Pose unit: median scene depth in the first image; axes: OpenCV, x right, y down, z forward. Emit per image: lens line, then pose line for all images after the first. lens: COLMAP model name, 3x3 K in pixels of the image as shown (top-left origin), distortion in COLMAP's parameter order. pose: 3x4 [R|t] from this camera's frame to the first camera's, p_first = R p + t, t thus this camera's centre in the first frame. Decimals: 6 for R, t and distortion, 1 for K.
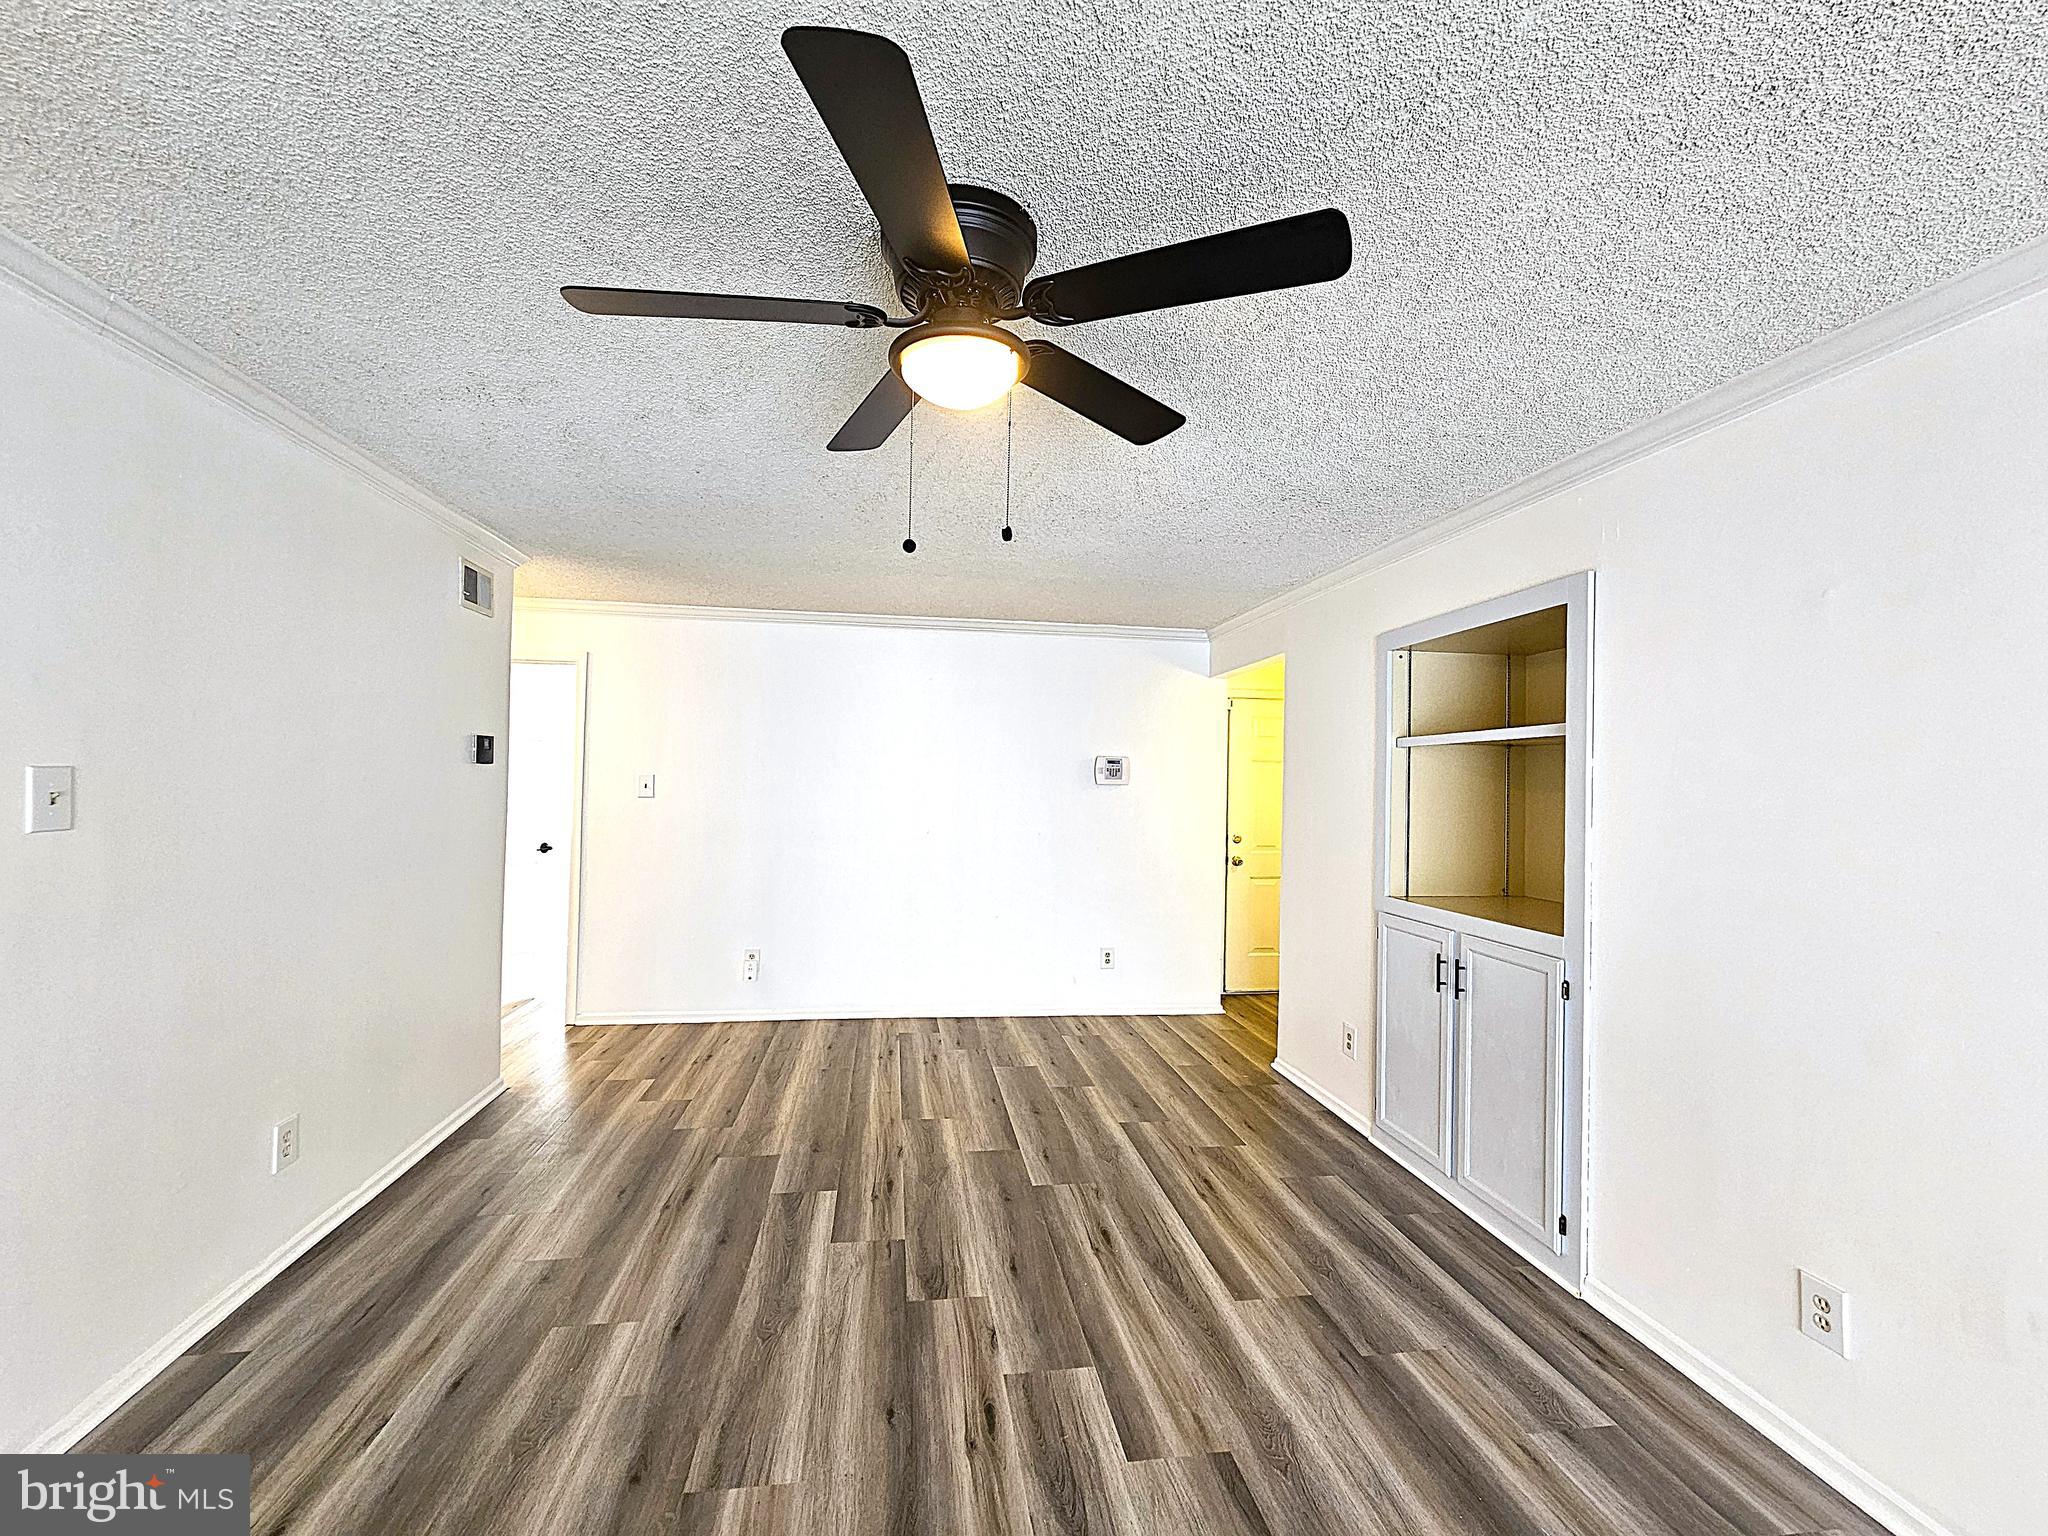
lens RADIAL K [[842.6, 0, 1015.2], [0, 842.6, 771.4], [0, 0, 1]] dist [-0.000961, 0.000388]
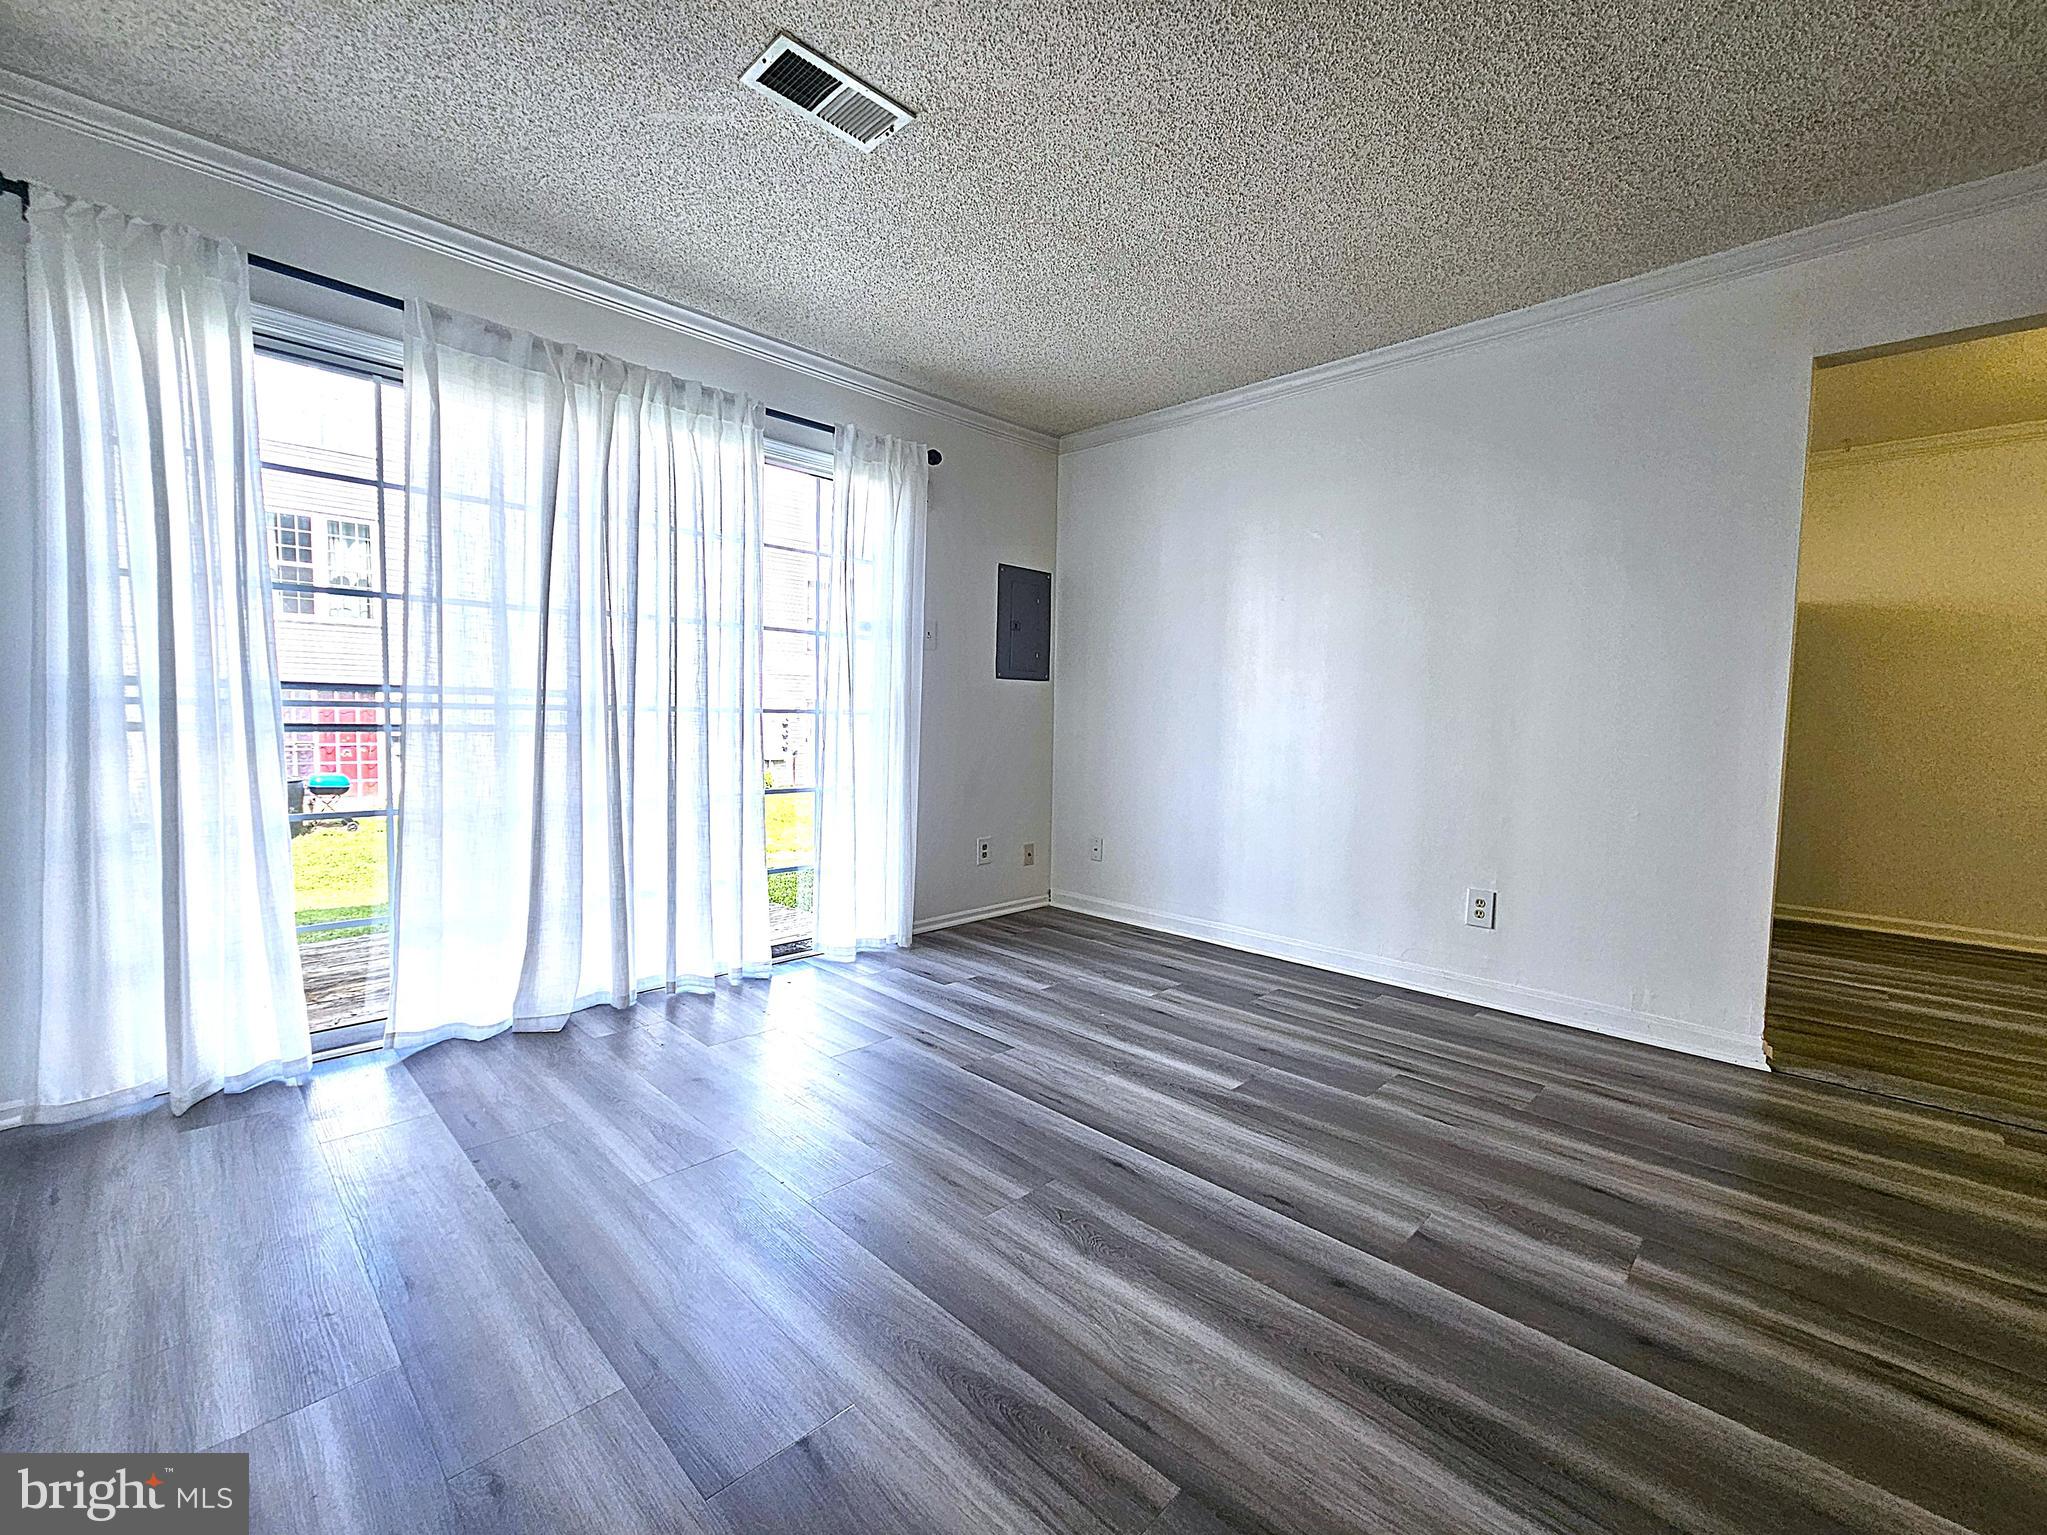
lens RADIAL K [[857.3, 0, 1014.6], [0, 857.3, 764.3], [0, 0, 1]] dist [0.000871, 0.000330]
pose [[-0.802932, -0.000167, -0.596070, 0.357723], [-0.031088, 0.998651, 0.041597, 0.142376], [0.595259, 0.051930, -0.801854, 1.184728]]
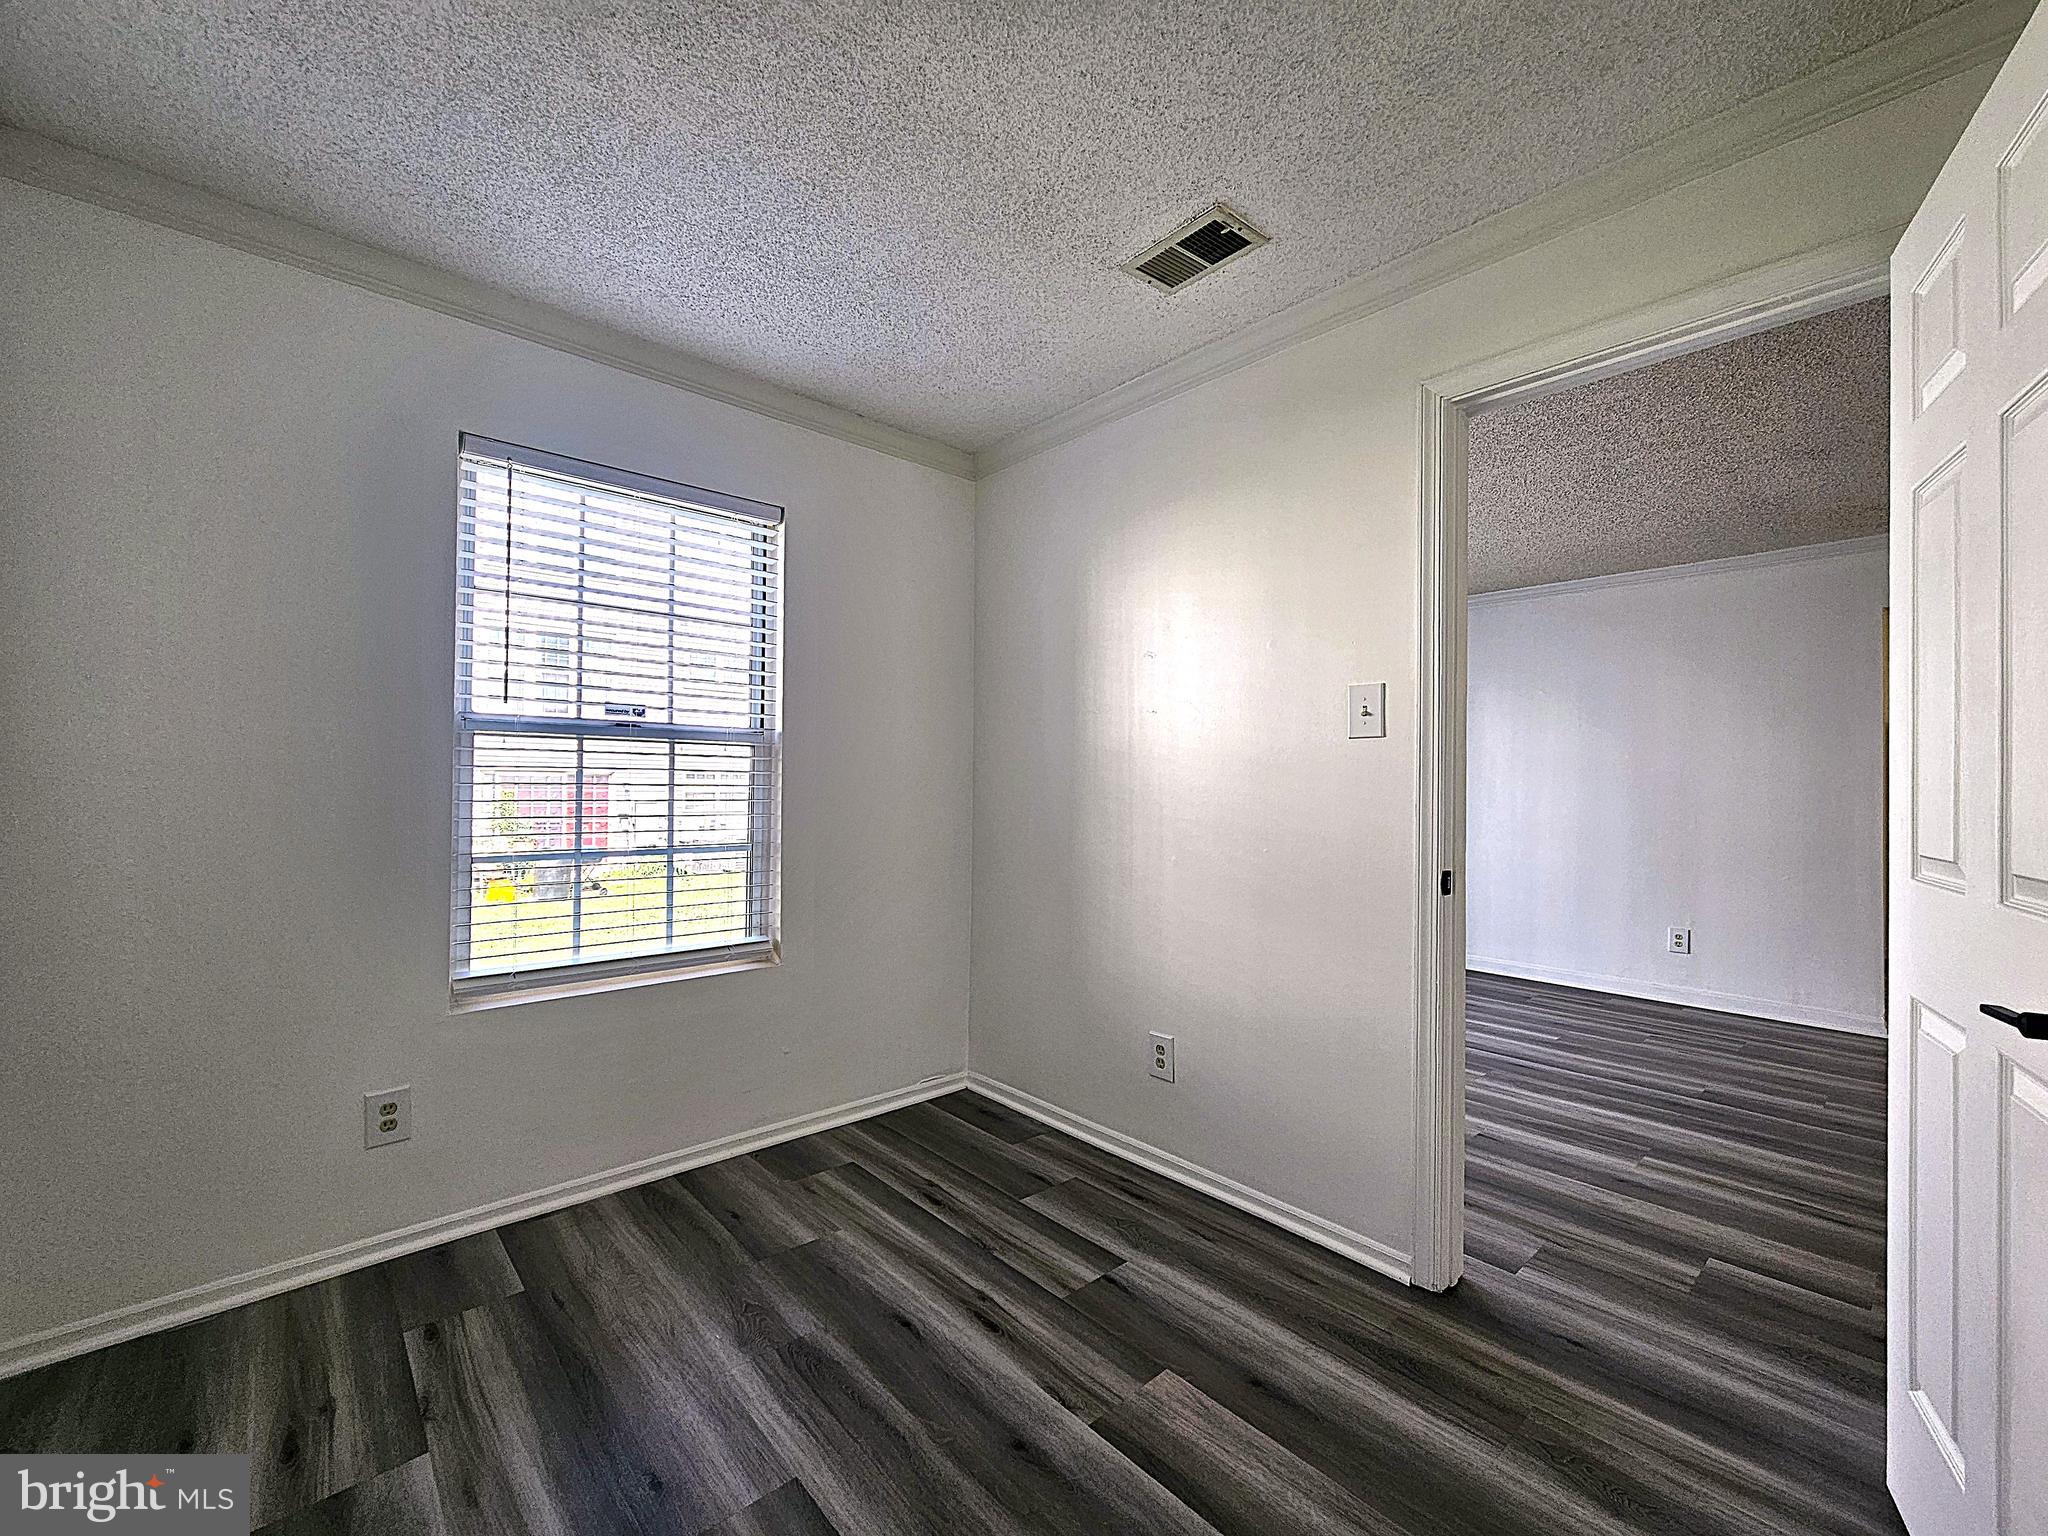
lens RADIAL K [[842.6, 0, 1015.2], [0, 842.6, 771.4], [0, 0, 1]] dist [-0.000961, 0.000388]
pose [[-0.838665, -0.039778, -0.543193, 0.438184], [-0.024652, 0.999080, -0.035100, 0.139604], [0.544089, -0.016047, -0.838874, 1.200176]]
